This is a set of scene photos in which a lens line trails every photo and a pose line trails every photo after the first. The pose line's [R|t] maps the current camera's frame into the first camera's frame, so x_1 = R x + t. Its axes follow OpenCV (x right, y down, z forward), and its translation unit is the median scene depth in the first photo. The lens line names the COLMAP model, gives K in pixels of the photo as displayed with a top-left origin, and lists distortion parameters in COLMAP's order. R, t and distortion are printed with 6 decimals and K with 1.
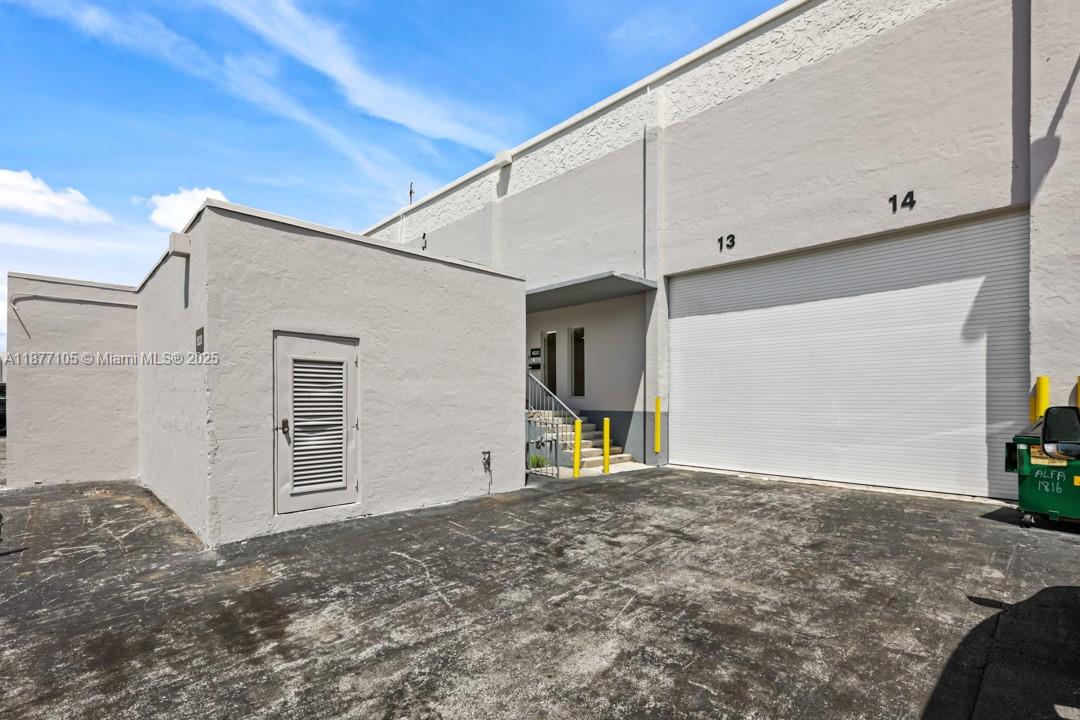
lens RADIAL K [[486.2, 0, 555.1], [0, 486.2, 399.0], [0, 0, 1]] dist [-0.000927, 0.001754]
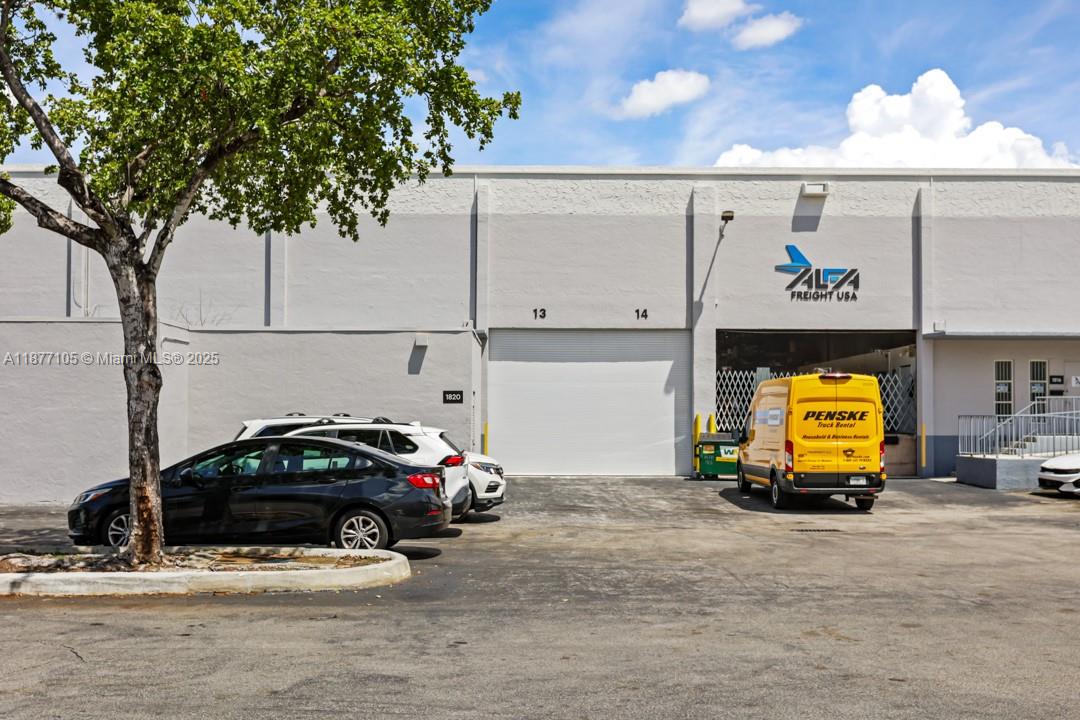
lens RADIAL K [[1193.4, 0, 539.7], [0, 1193.4, 365.5], [0, 0, 1]] dist [-0.017778, 0.000000]
pose [[0.699139, 0.031151, 0.714307, -1.932936], [-0.003433, 0.999185, -0.040214, -0.028177], [-0.714978, 0.025663, 0.698676, -1.293780]]
